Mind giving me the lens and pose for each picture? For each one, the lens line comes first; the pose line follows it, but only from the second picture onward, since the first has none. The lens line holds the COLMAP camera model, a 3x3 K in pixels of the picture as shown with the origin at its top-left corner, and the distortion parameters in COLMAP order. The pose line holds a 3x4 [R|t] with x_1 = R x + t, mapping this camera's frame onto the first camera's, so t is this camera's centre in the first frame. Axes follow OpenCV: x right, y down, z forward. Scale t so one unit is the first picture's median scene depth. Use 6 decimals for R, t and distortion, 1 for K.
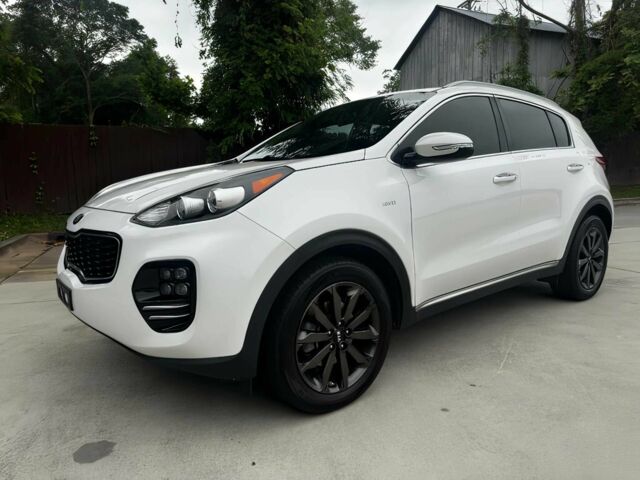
lens RADIAL K [[494.3, 0, 320.0], [0, 494.3, 240.0], [0, 0, 1]] dist [0.006108, 0.001616]
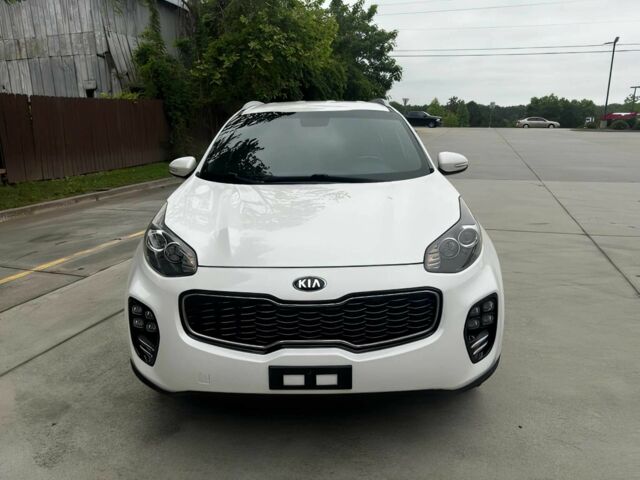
lens RADIAL K [[494.3, 0, 320.0], [0, 494.3, 240.0], [0, 0, 1]] dist [0.006108, 0.001616]
pose [[0.586787, -0.189072, 0.787358, -0.300436], [0.104652, 0.981910, 0.157798, -0.065965], [-0.802950, -0.010195, 0.595959, 0.137885]]
